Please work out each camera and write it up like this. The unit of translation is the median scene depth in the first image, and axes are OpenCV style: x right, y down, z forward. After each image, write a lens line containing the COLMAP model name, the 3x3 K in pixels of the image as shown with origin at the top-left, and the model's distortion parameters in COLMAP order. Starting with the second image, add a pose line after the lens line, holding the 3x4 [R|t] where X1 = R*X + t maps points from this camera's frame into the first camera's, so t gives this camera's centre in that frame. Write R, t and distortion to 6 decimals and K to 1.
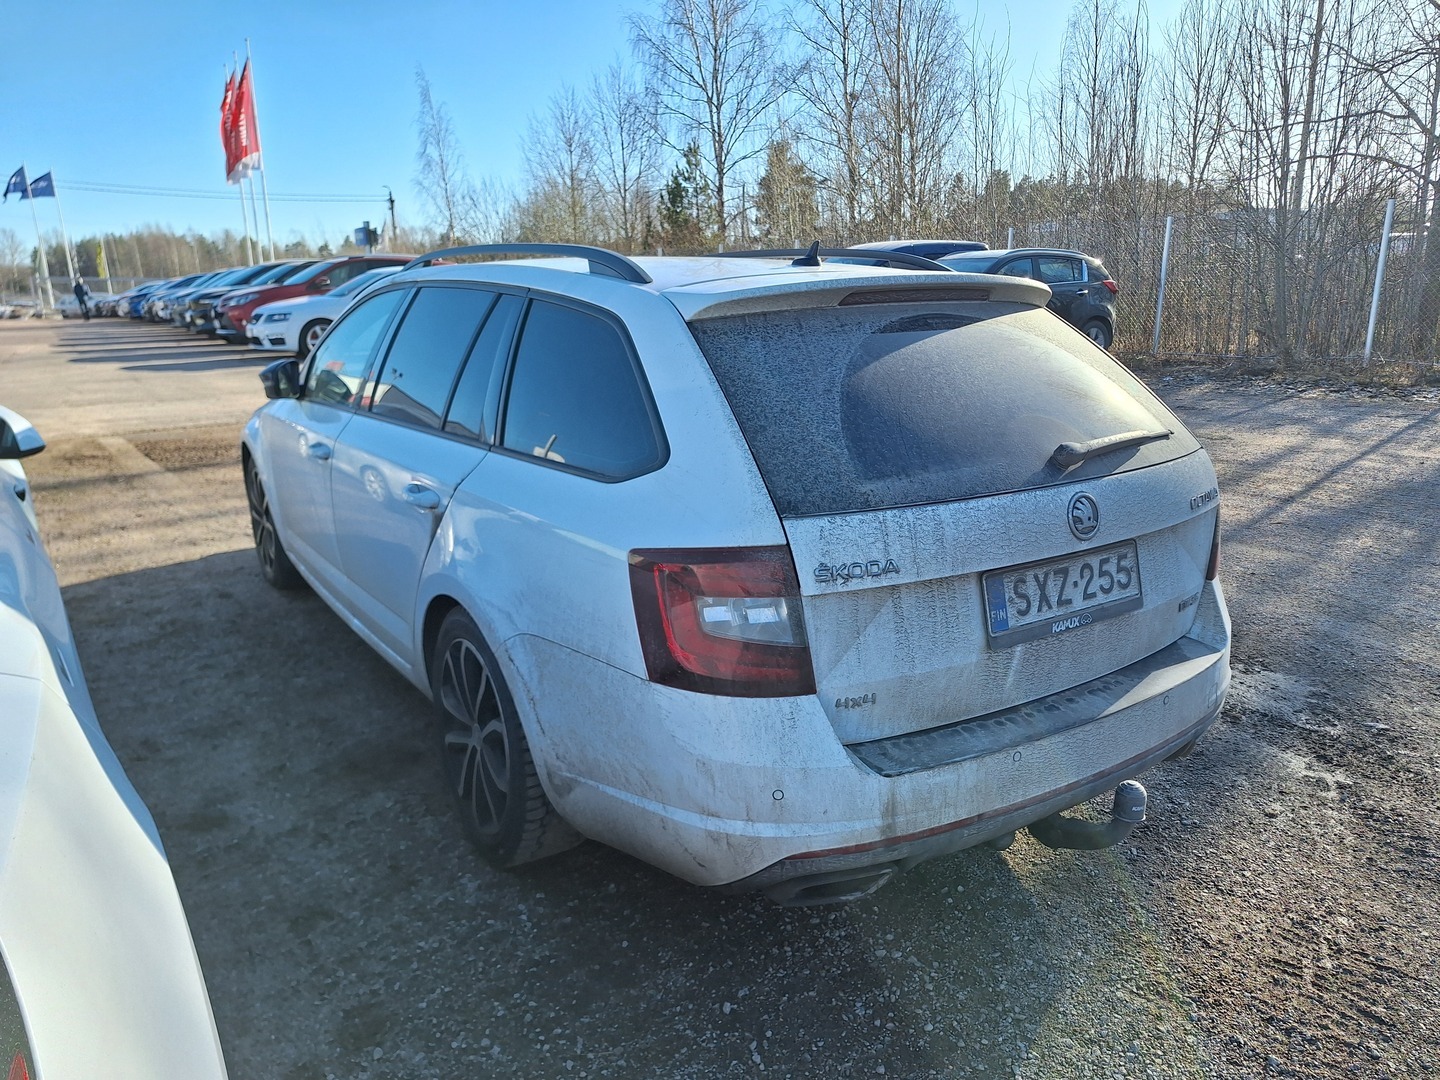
lens RADIAL K [[976.1, 0, 721.5], [0, 976.1, 542.1], [0, 0, 1]] dist [0.007357, -0.011305]
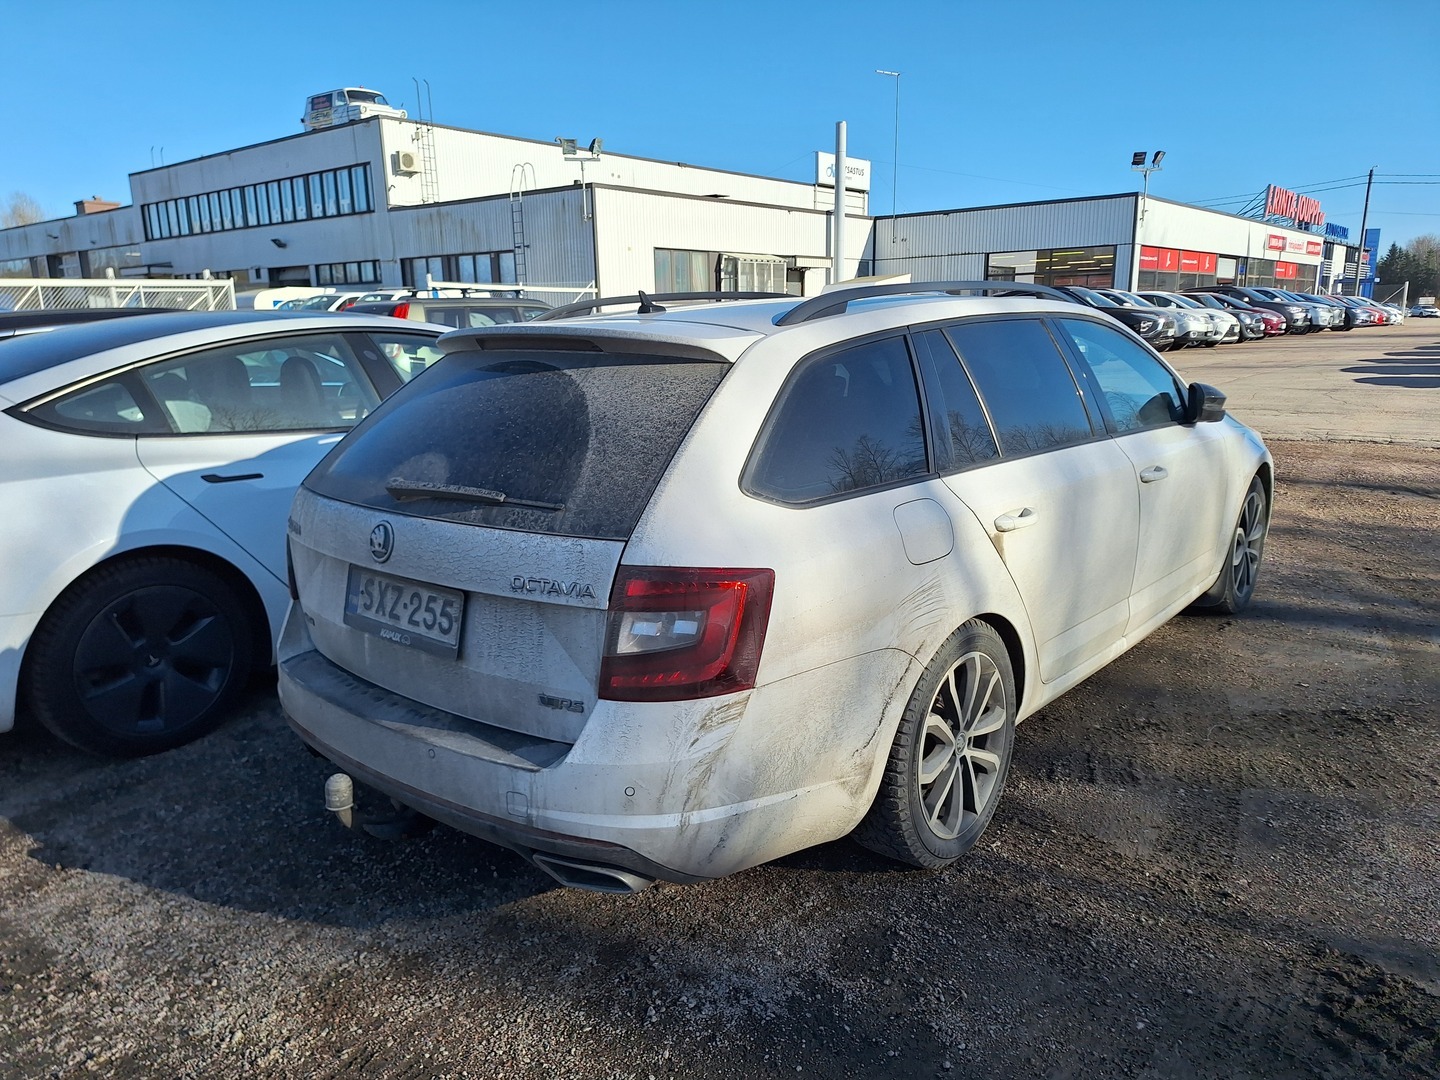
lens RADIAL K [[976.1, 0, 720.6], [0, 976.1, 542.8], [0, 0, 1]] dist [0.007357, -0.011305]
pose [[0.340486, 0.230235, -0.911625, 1.476312], [-0.229152, 0.960641, 0.157028, -0.282096], [0.911898, 0.155435, 0.379844, 0.888454]]
